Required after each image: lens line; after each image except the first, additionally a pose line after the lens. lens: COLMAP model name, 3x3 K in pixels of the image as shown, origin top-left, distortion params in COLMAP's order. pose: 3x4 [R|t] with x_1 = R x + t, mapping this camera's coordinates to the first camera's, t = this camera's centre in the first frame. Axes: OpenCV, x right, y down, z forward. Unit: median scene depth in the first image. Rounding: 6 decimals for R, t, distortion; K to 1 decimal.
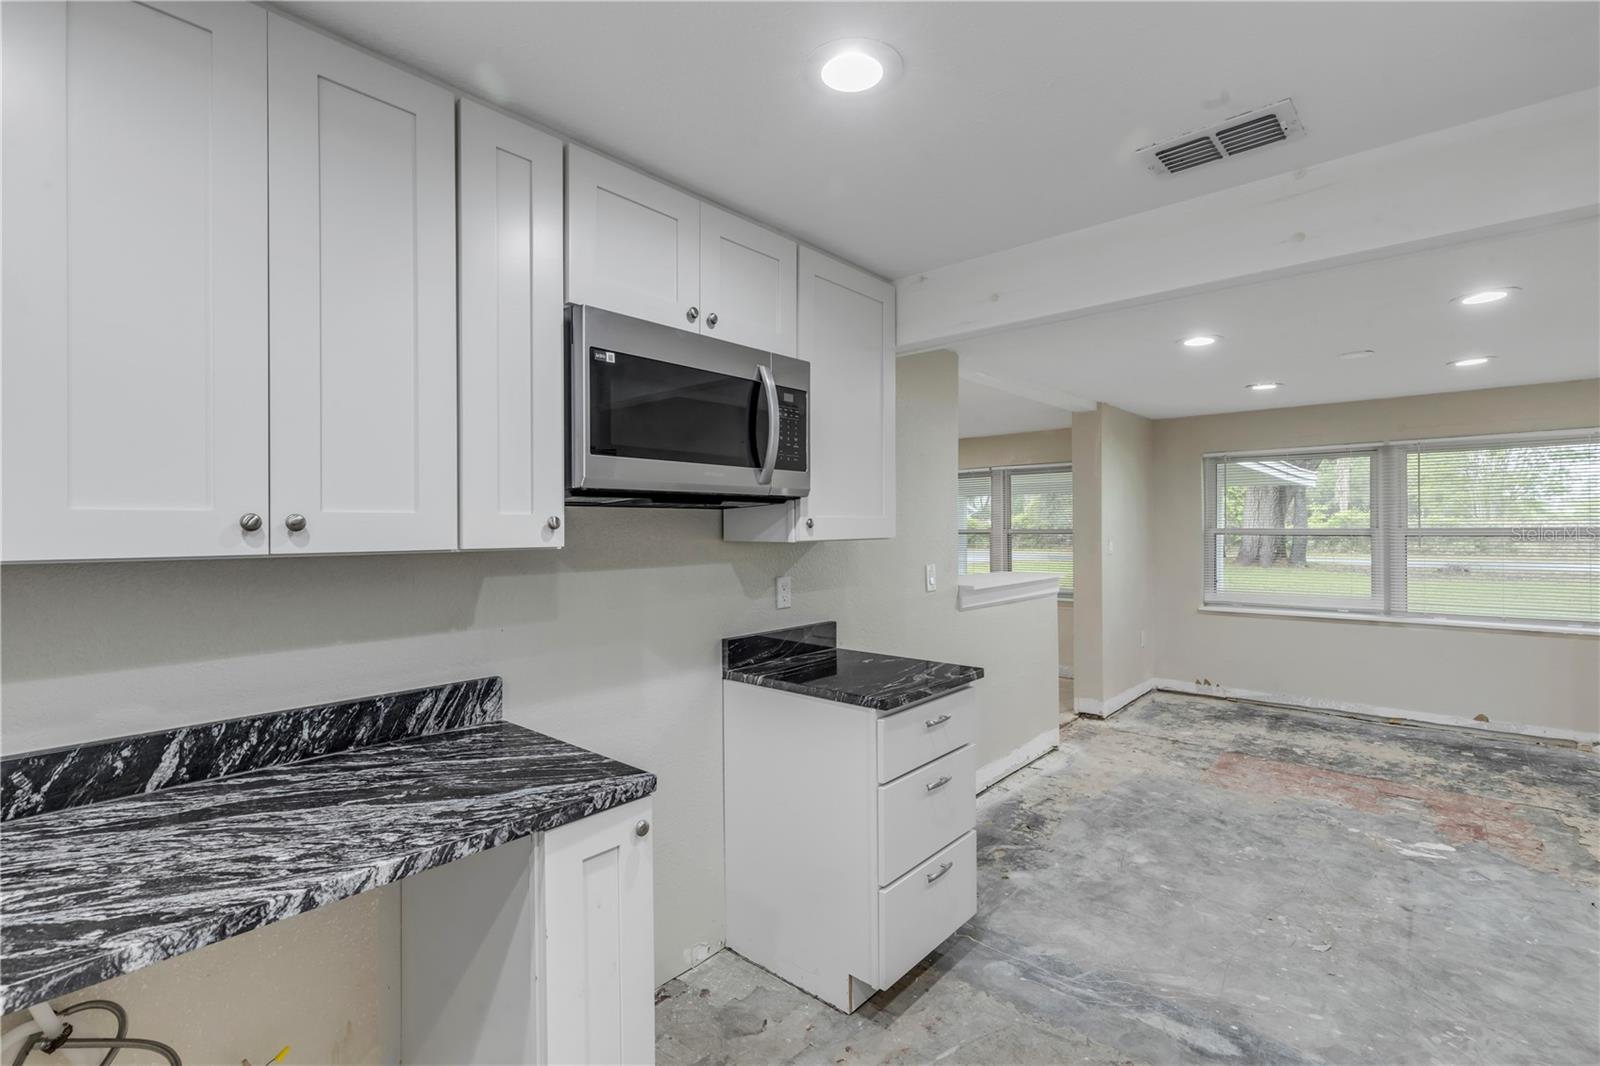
lens RADIAL K [[723.2, 0, 800.8], [0, 723.2, 526.9], [0, 0, 1]] dist [0.003080, 0.000553]
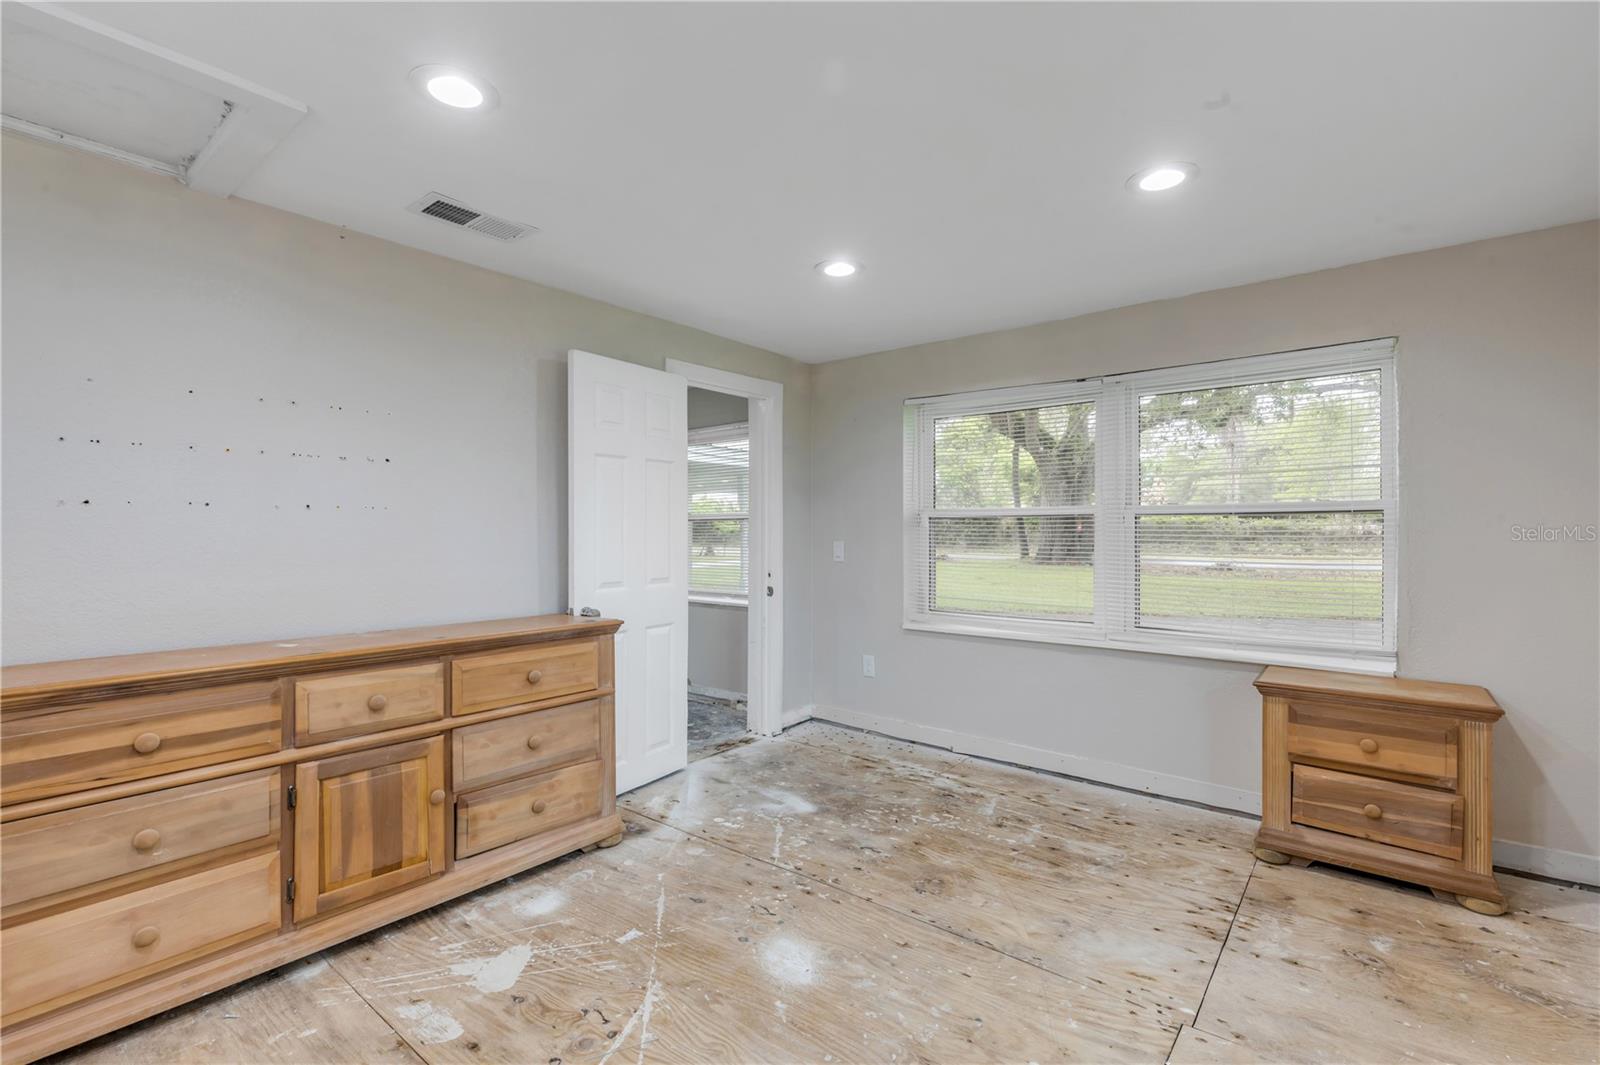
lens RADIAL K [[722.2, 0, 793.3], [0, 722.2, 534.2], [0, 0, 1]] dist [0.007740, -0.000254]
pose [[0.999750, 0.001192, 0.022323, 1.758740], [-0.001298, 0.999988, 0.004747, 0.048511], [-0.022317, -0.004775, 0.999740, -0.193990]]
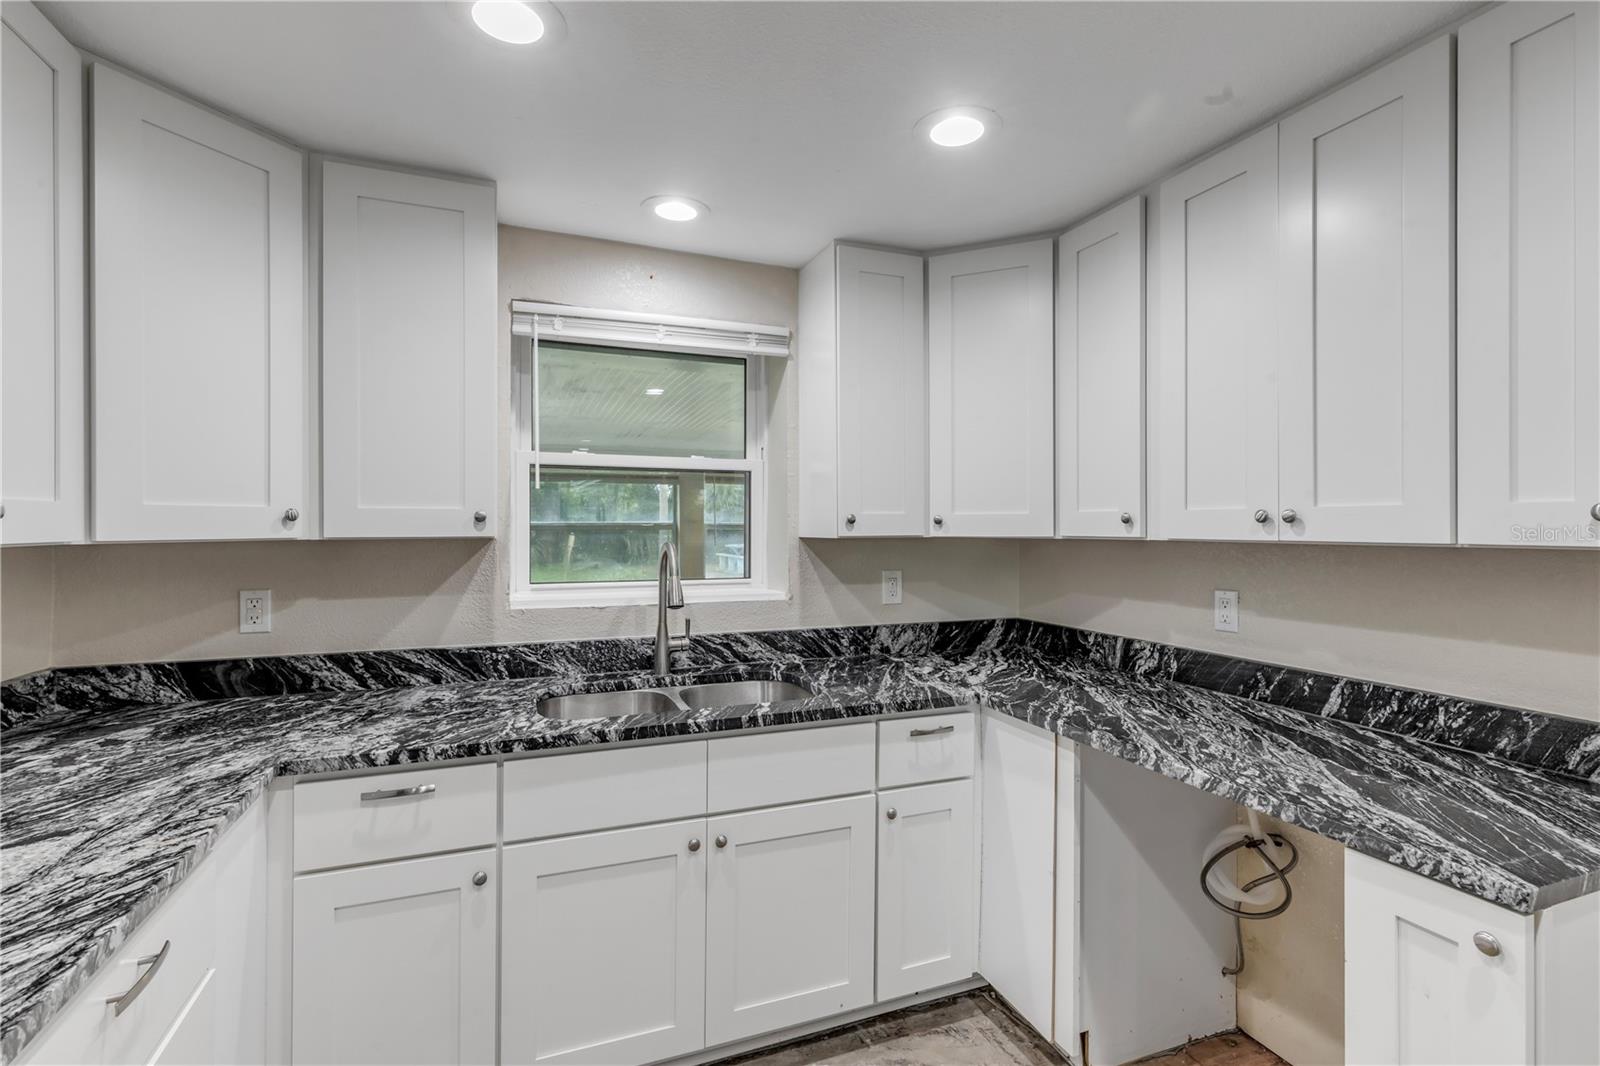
lens RADIAL K [[725.4, 0, 795.8], [0, 725.4, 524.3], [0, 0, 1]] dist [0.007393, -0.001823]
pose [[-0.462335, 0.003998, -0.886696, 0.338545], [0.004256, 0.999988, 0.002289, 0.000588], [0.886695, -0.002715, -0.462347, 0.341353]]
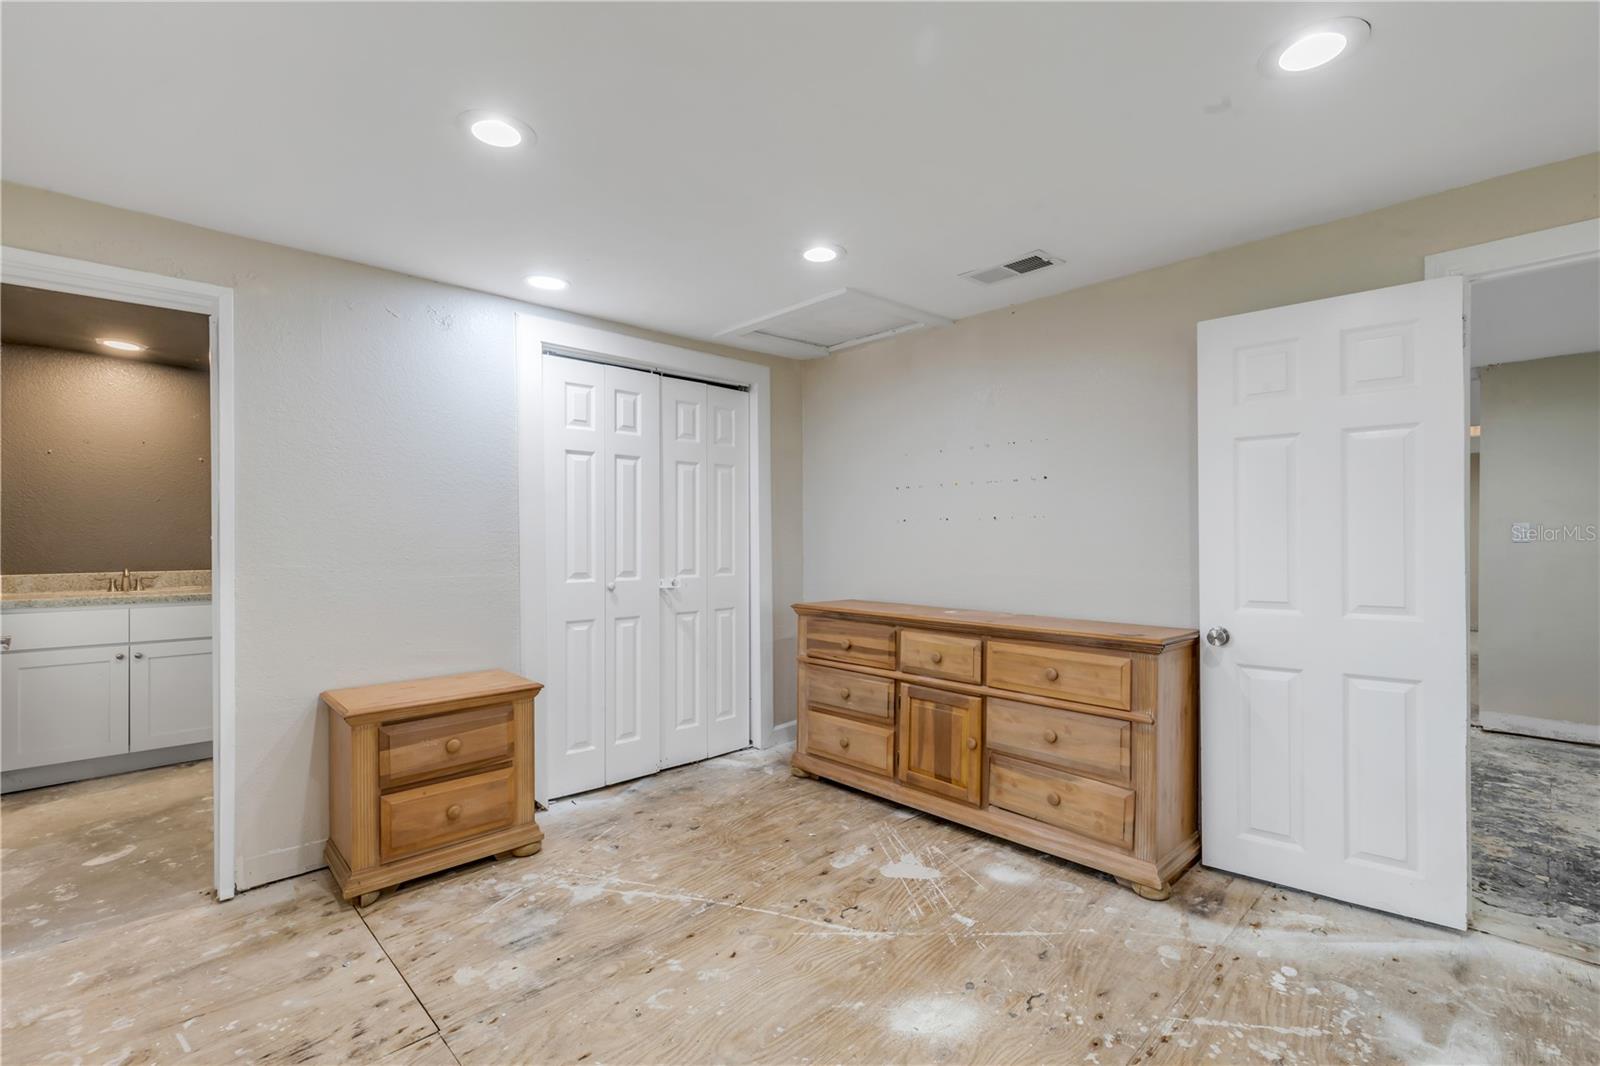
lens RADIAL K [[715.3, 0, 798.0], [0, 715.3, 538.3], [0, 0, 1]] dist [0.002951, -0.000182]
pose [[-0.088919, 0.005069, -0.996026, 2.404064], [0.004057, 0.999981, 0.004727, 0.046902], [0.996031, -0.003620, -0.088938, 0.451665]]
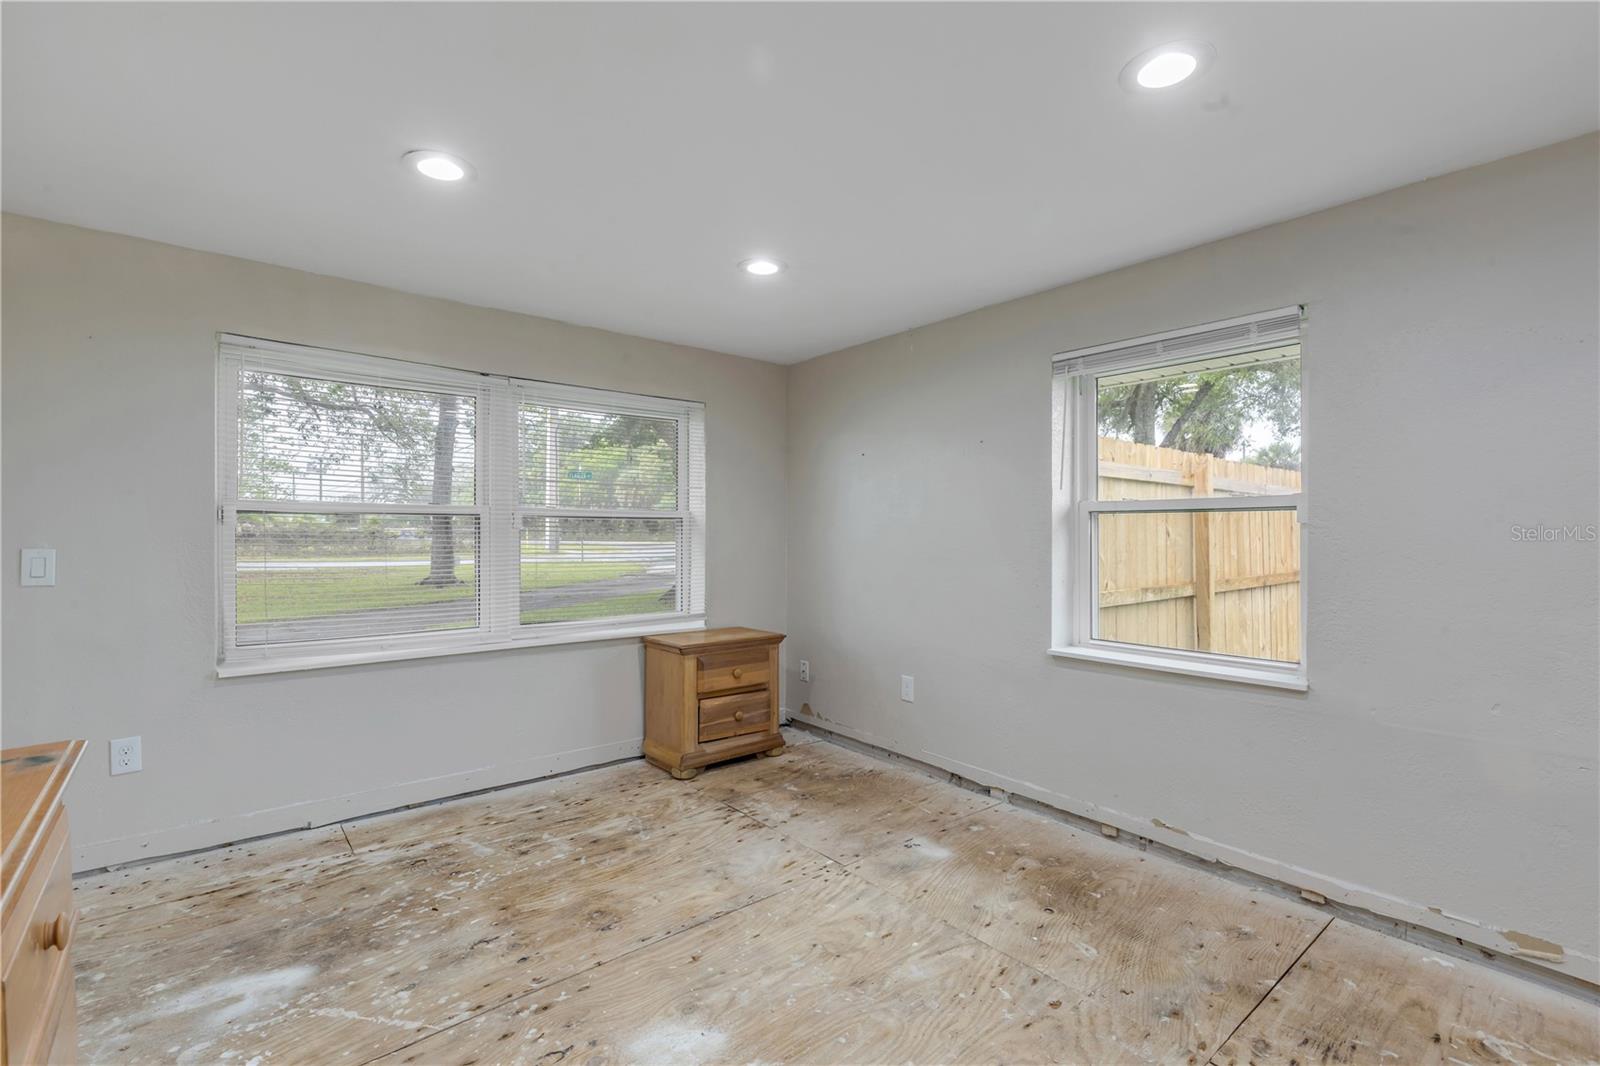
lens RADIAL K [[726.4, 0, 796.6], [0, 726.4, 530.9], [0, 0, 1]] dist [0.004986, -0.000851]
pose [[0.165588, 0.003632, 0.986188, 1.199429], [-0.002895, 0.999991, -0.003196, 0.049941], [-0.986191, -0.002325, 0.165597, 0.319300]]
